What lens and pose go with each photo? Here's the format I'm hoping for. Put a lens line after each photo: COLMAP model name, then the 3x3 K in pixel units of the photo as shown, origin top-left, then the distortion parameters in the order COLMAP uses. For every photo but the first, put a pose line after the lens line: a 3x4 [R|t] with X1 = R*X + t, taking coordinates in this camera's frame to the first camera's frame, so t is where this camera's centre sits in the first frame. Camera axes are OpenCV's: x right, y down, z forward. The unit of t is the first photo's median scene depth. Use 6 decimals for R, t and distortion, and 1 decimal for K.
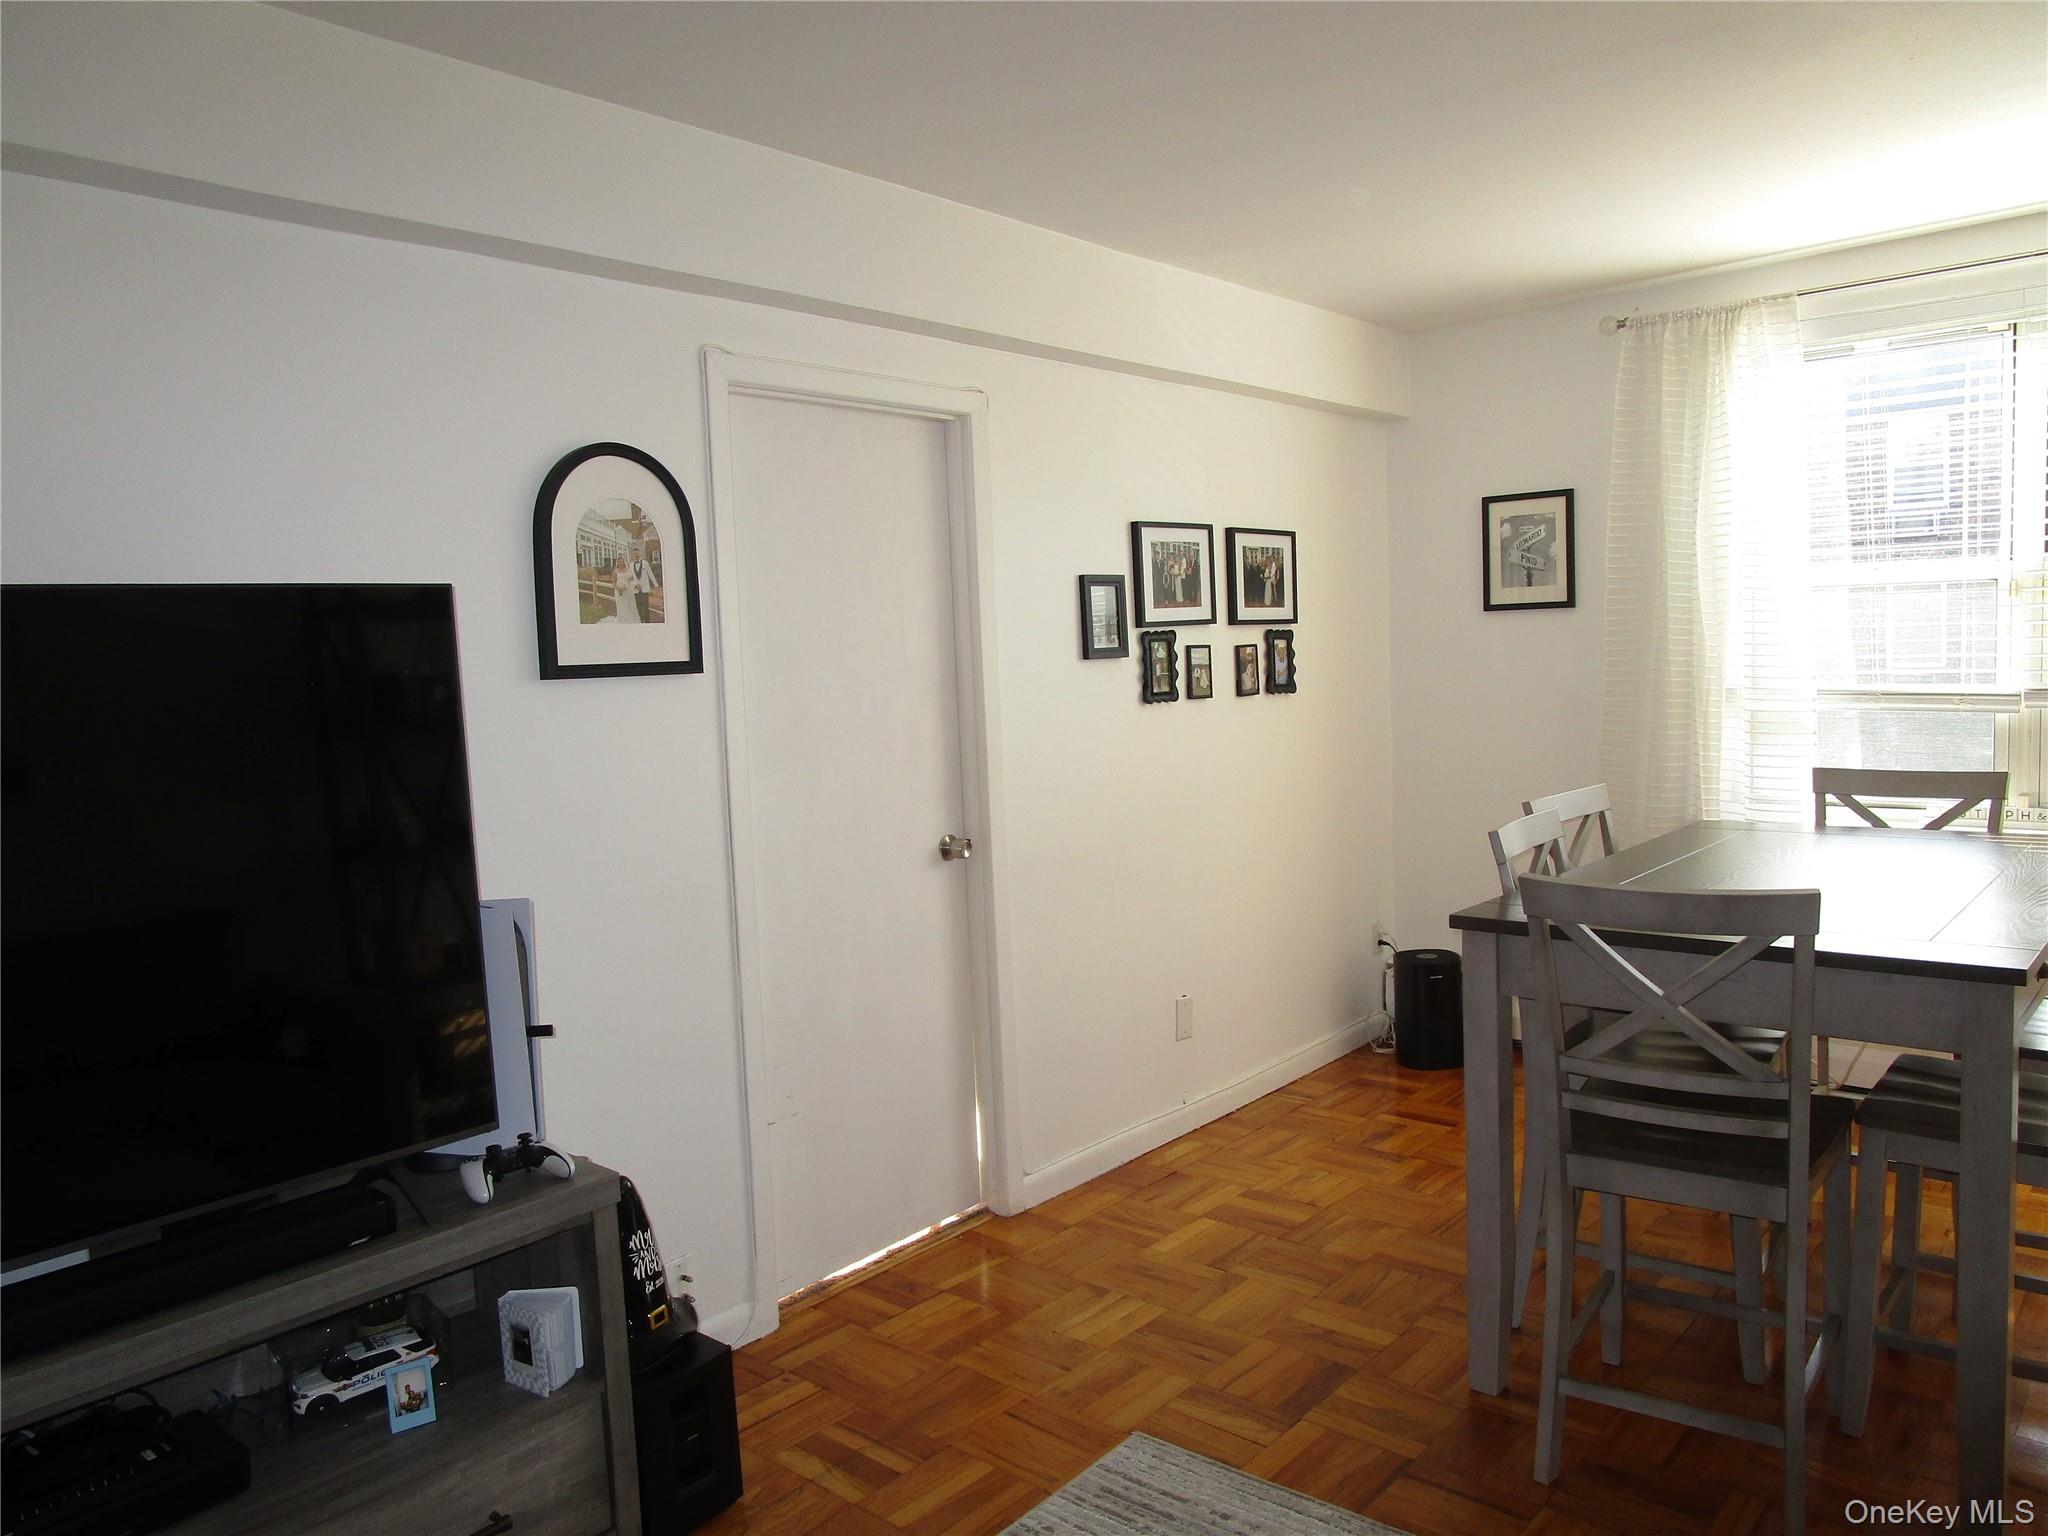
lens RADIAL K [[1482.8, 0, 1015.5], [0, 1482.8, 782.6], [0, 0, 1]] dist [-0.030766, 0.005998]
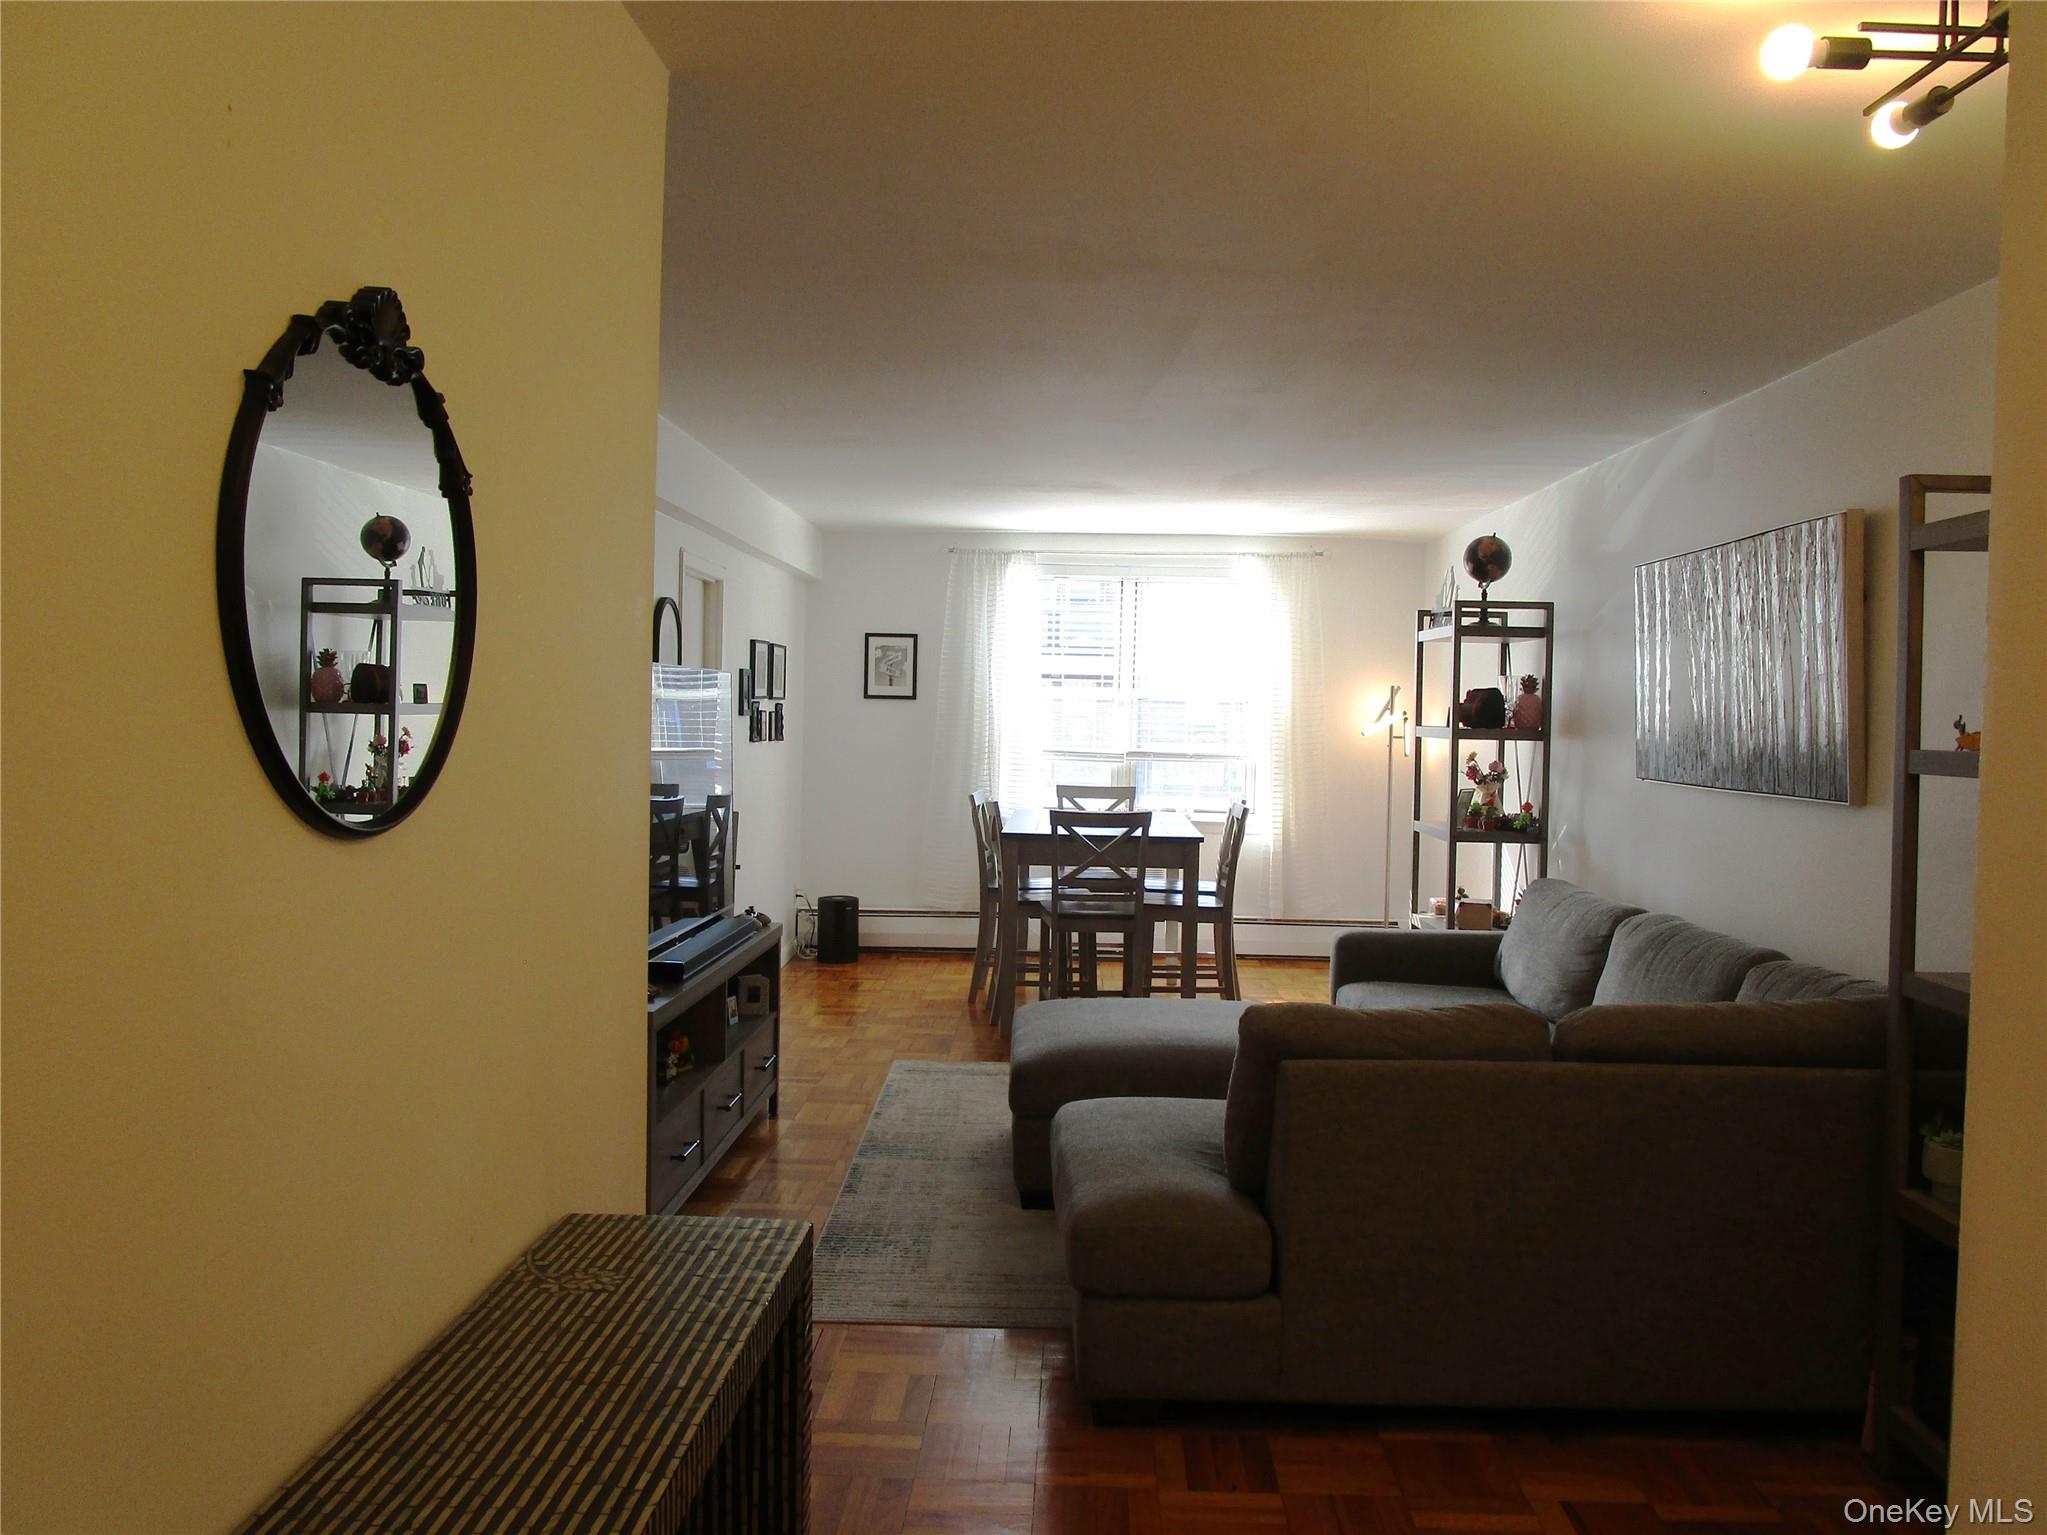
lens RADIAL K [[1482.1, 0, 1028.3], [0, 1482.1, 764.7], [0, 0, 1]] dist [-0.030766, 0.005998]
pose [[0.768581, 0.033060, 0.638898, -0.664167], [0.008854, 0.998019, -0.062294, 0.073686], [-0.639691, 0.053535, 0.766765, -0.462774]]
